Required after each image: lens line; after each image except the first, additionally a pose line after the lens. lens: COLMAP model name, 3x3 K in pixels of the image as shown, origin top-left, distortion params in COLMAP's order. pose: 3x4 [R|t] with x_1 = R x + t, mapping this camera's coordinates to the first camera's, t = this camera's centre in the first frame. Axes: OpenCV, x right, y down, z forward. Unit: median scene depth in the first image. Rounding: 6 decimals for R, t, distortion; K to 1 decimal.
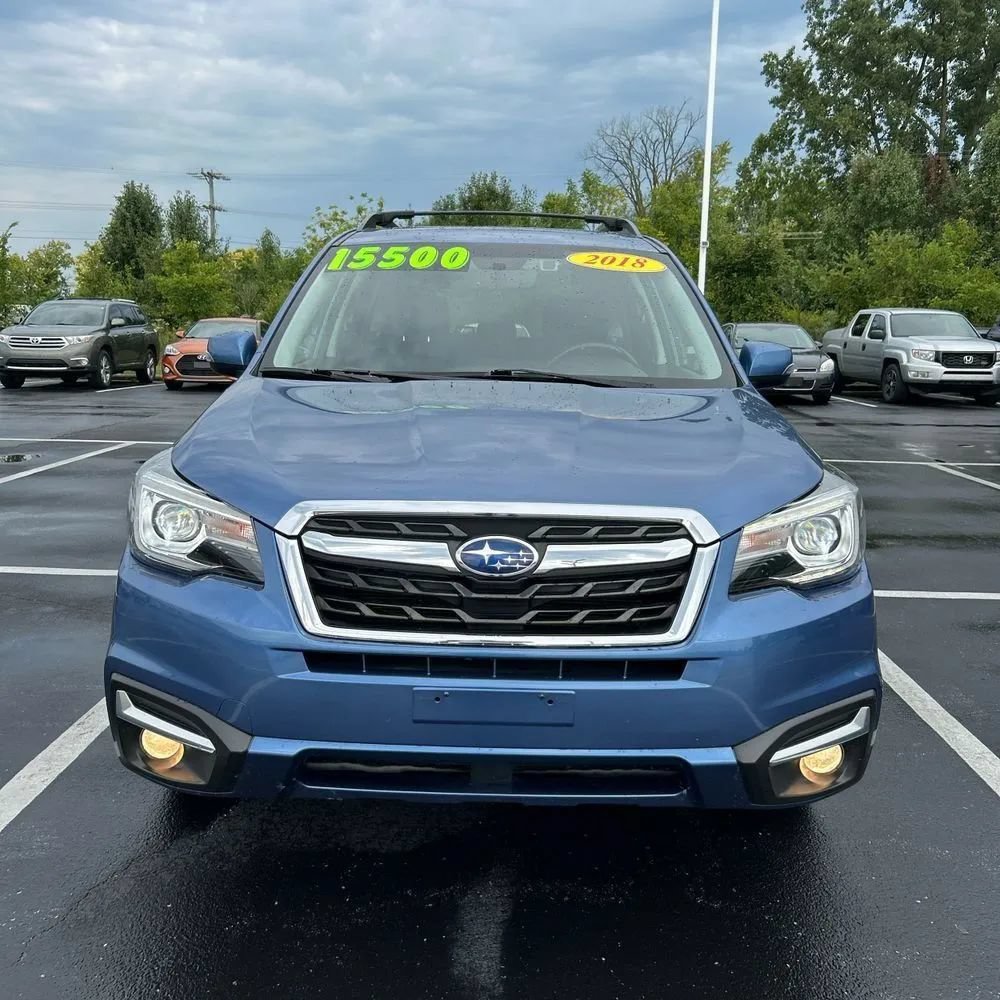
lens RADIAL K [[1005.0, 0, 489.5], [0, 1005.0, 487.7], [0, 0, 1]] dist [0.038013, -0.039190]
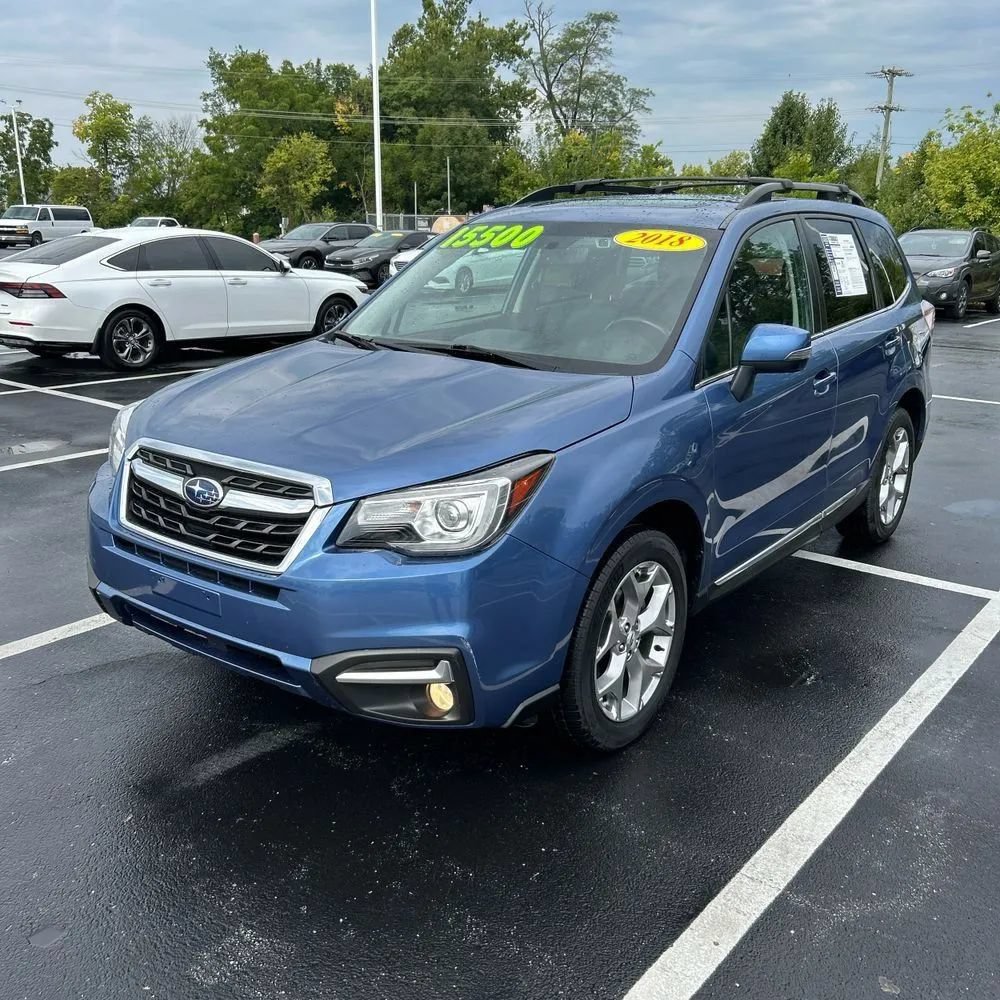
lens RADIAL K [[1005.0, 0, 489.5], [0, 1005.0, 487.7], [0, 0, 1]] dist [0.038013, -0.039190]
pose [[0.805368, 0.143231, -0.575211, 1.143345], [-0.092506, 0.988849, 0.116709, -0.140837], [0.585513, -0.040783, 0.809637, 0.073303]]
